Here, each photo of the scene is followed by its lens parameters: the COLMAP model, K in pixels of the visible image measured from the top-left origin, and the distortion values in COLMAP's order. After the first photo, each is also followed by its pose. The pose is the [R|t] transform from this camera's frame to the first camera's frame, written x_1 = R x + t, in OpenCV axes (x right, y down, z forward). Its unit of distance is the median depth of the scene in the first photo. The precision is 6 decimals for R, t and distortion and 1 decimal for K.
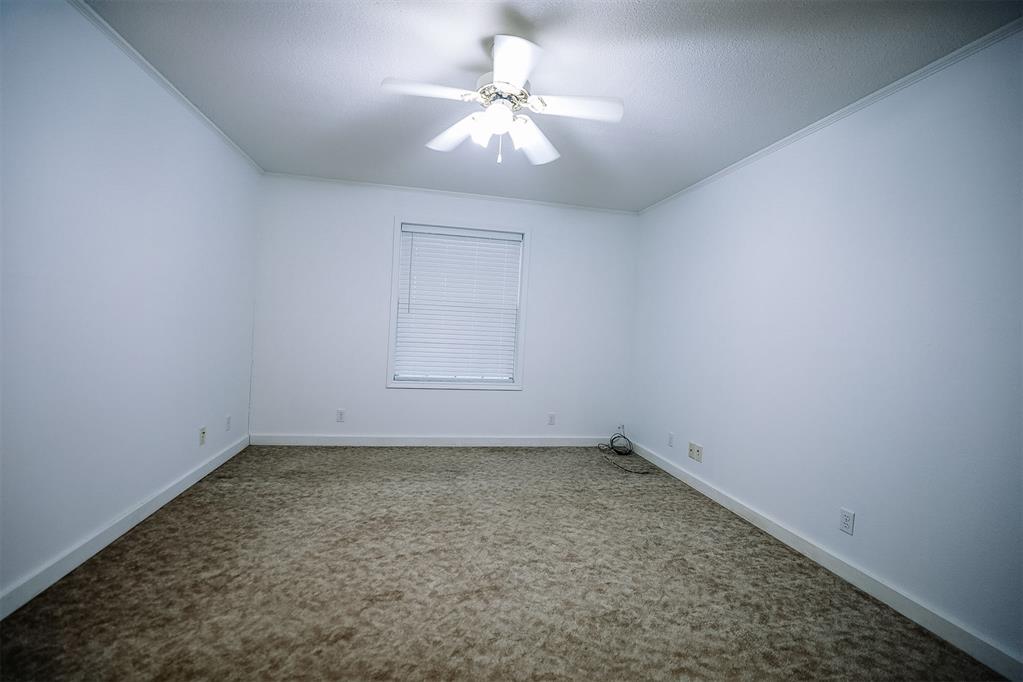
lens RADIAL K [[441.2, 0, 509.6], [0, 441.2, 339.3], [0, 0, 1]] dist [-0.040382, 0.015434]
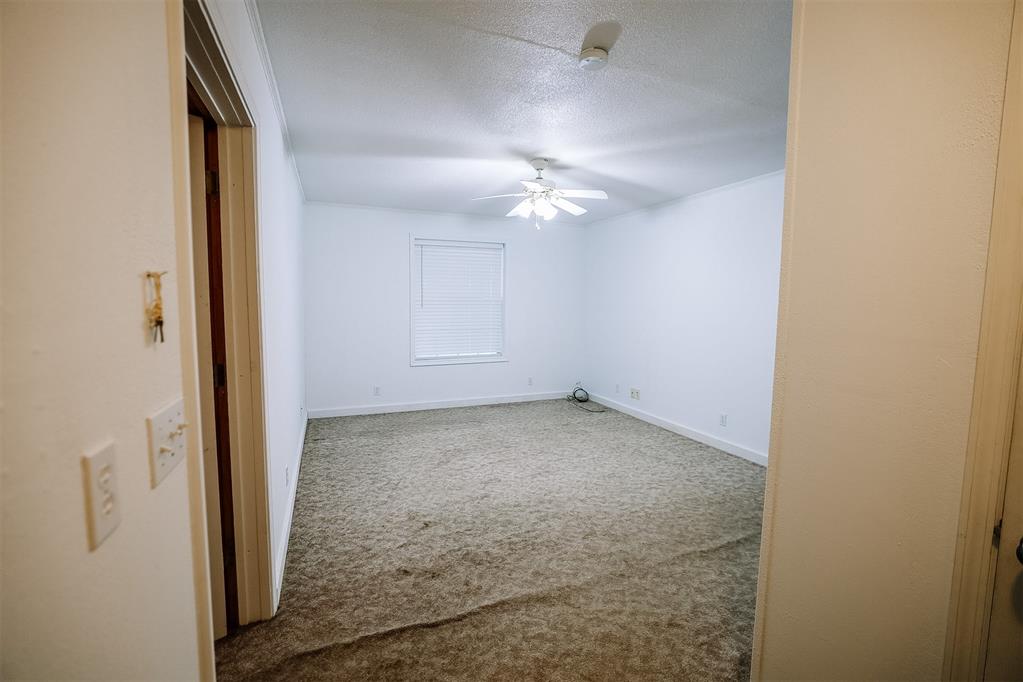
lens RADIAL K [[441.2, 0, 509.6], [0, 441.2, 339.3], [0, 0, 1]] dist [-0.040382, 0.015434]
pose [[0.979976, -0.058875, 0.190212, -0.363795], [0.045976, 0.996378, 0.071530, -0.077332], [-0.193734, -0.061353, 0.979134, -0.514579]]
